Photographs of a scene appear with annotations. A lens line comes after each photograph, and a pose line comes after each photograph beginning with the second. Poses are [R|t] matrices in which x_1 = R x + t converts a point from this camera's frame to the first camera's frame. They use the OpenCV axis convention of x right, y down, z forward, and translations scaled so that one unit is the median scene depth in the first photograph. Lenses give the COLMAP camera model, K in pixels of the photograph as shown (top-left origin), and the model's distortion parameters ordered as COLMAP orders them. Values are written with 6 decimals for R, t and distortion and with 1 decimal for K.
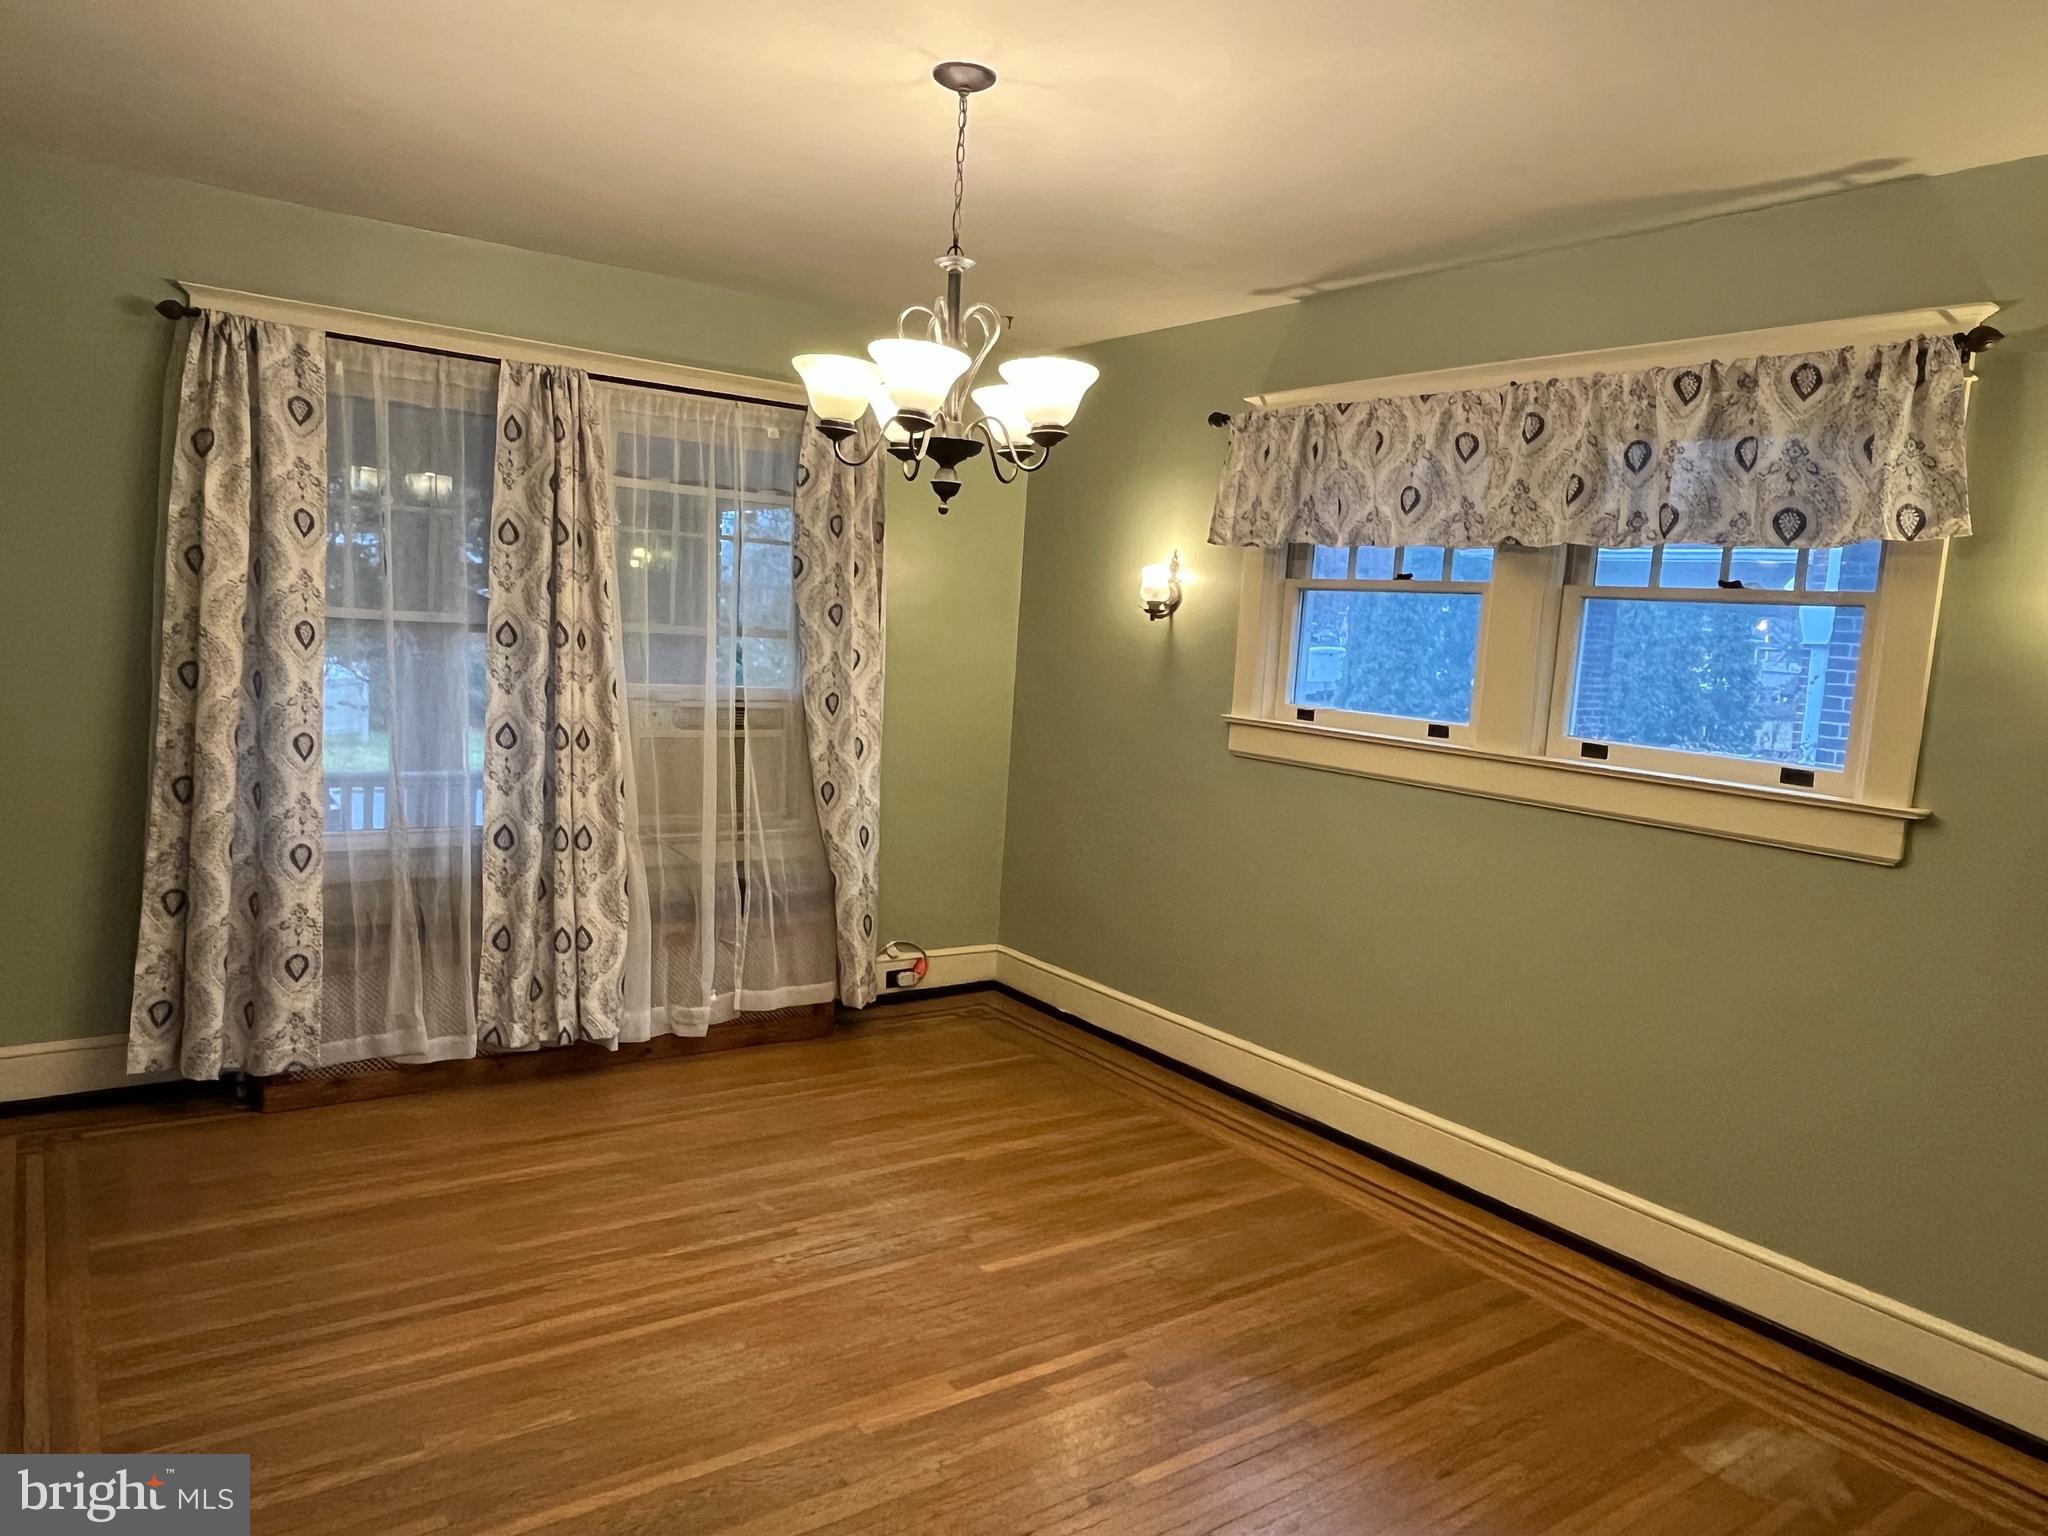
lens RADIAL K [[1384.6, 0, 1025.1], [0, 1384.6, 775.9], [0, 0, 1]] dist [0.000878, -0.003024]
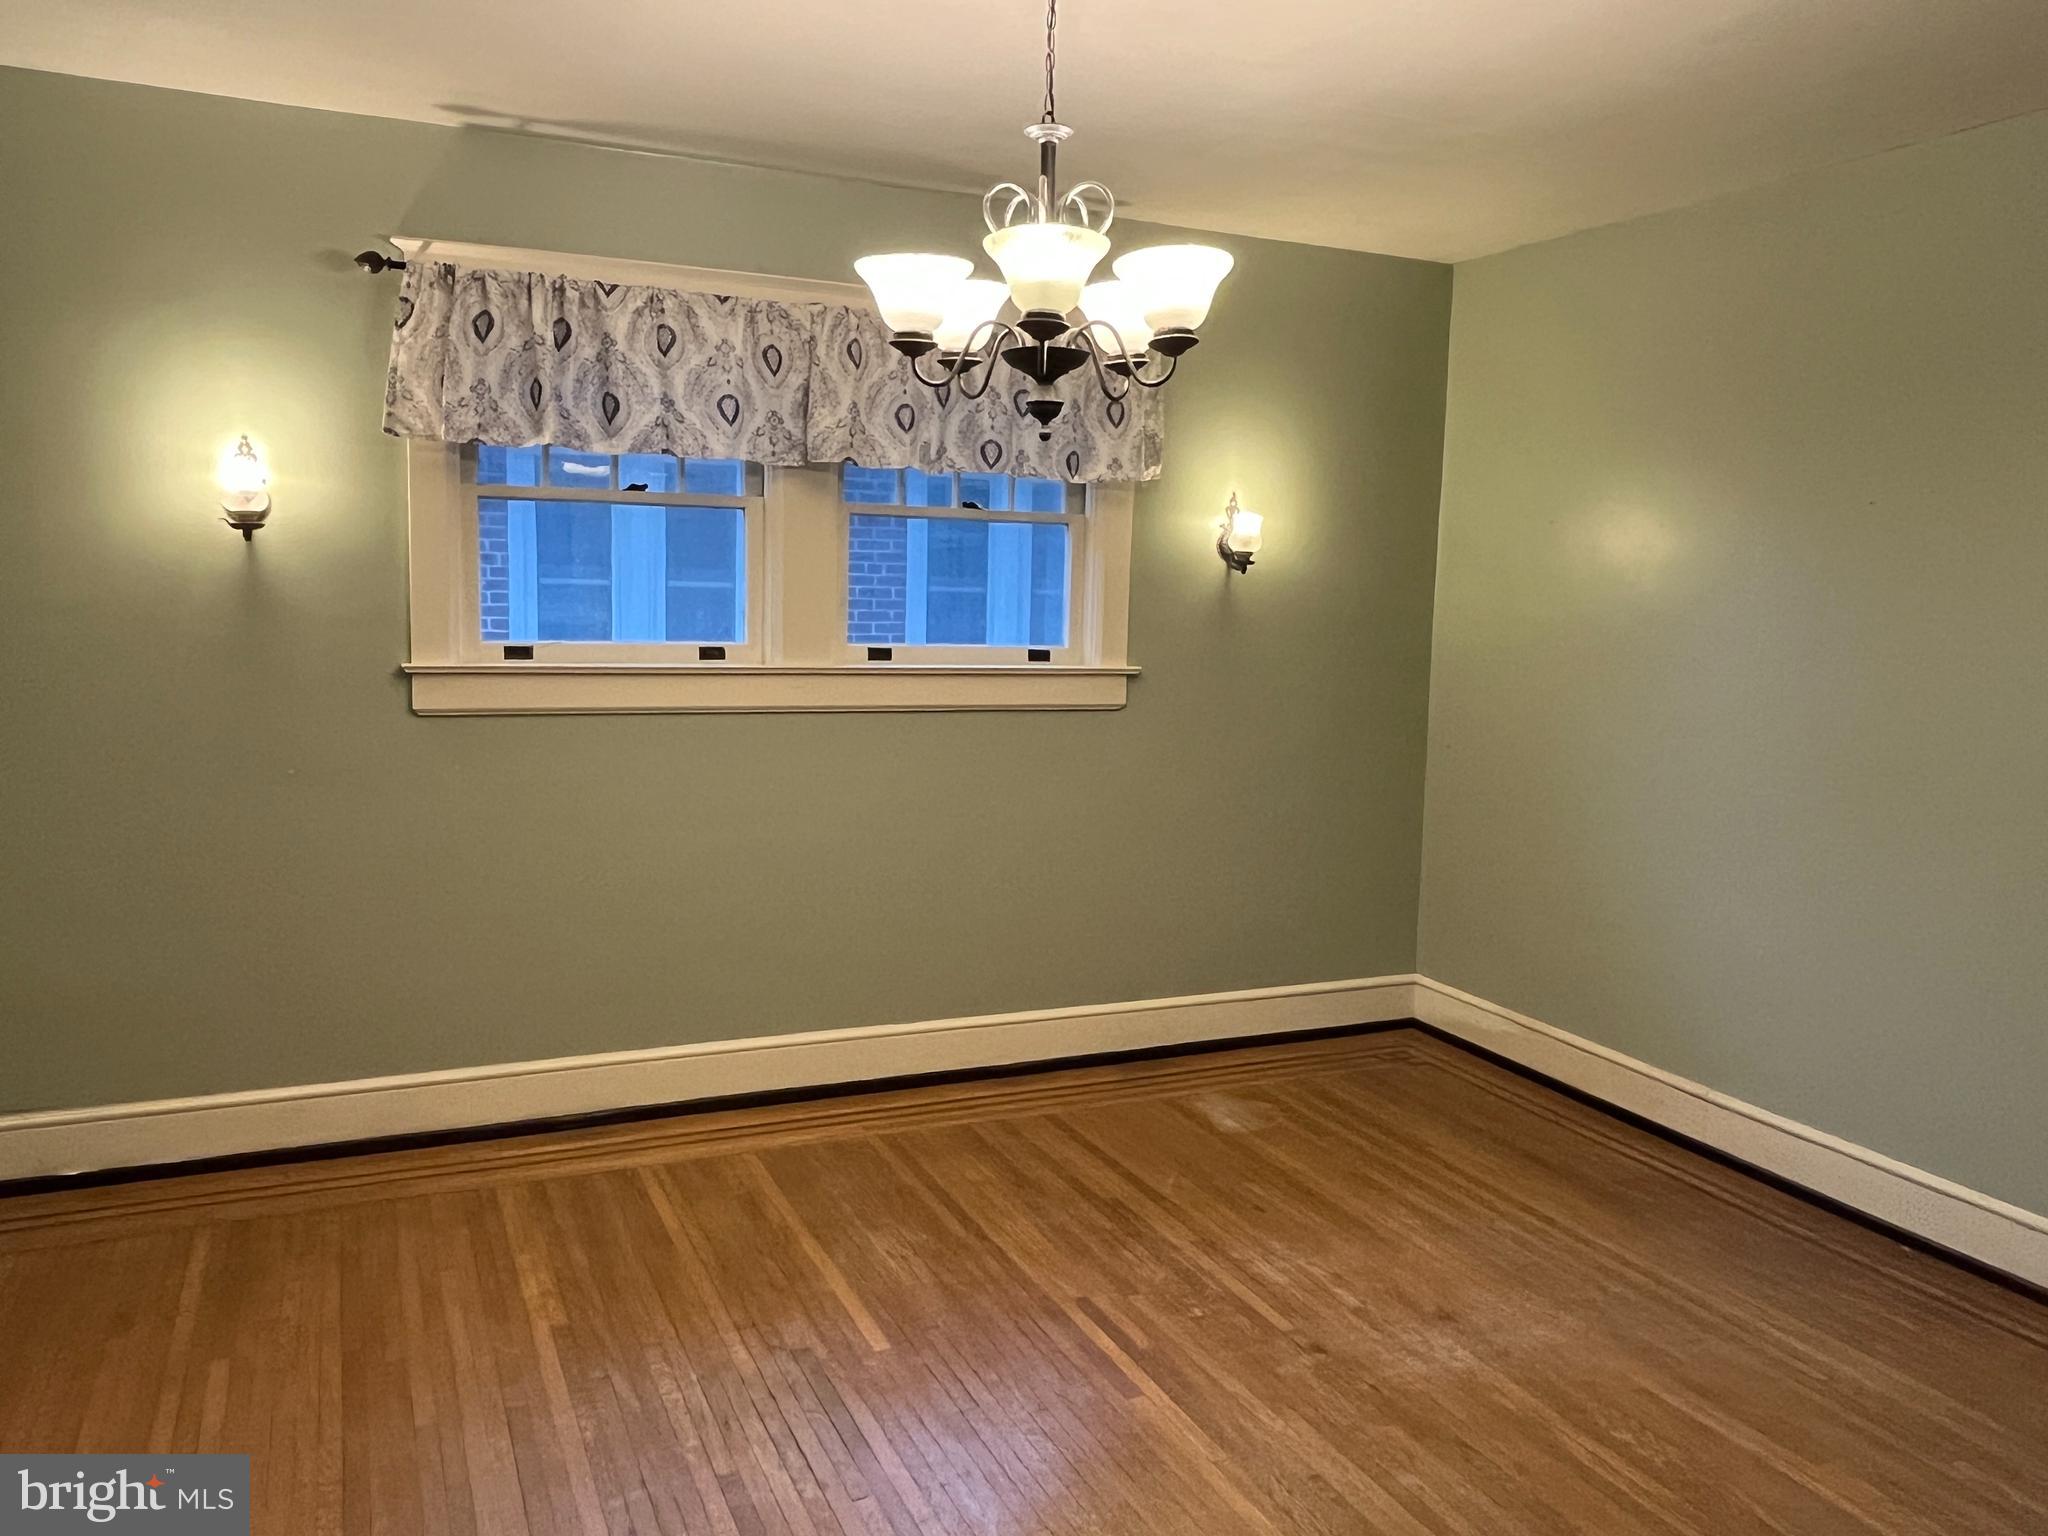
lens RADIAL K [[1488.7, 0, 1024.0], [0, 1488.7, 768.0], [0, 0, 1]] dist [0.003417, 0.000938]
pose [[0.206232, -0.175631, 0.962612, -0.751118], [0.100560, 0.982355, 0.157689, -0.107994], [-0.973322, 0.064280, 0.220255, 0.649346]]
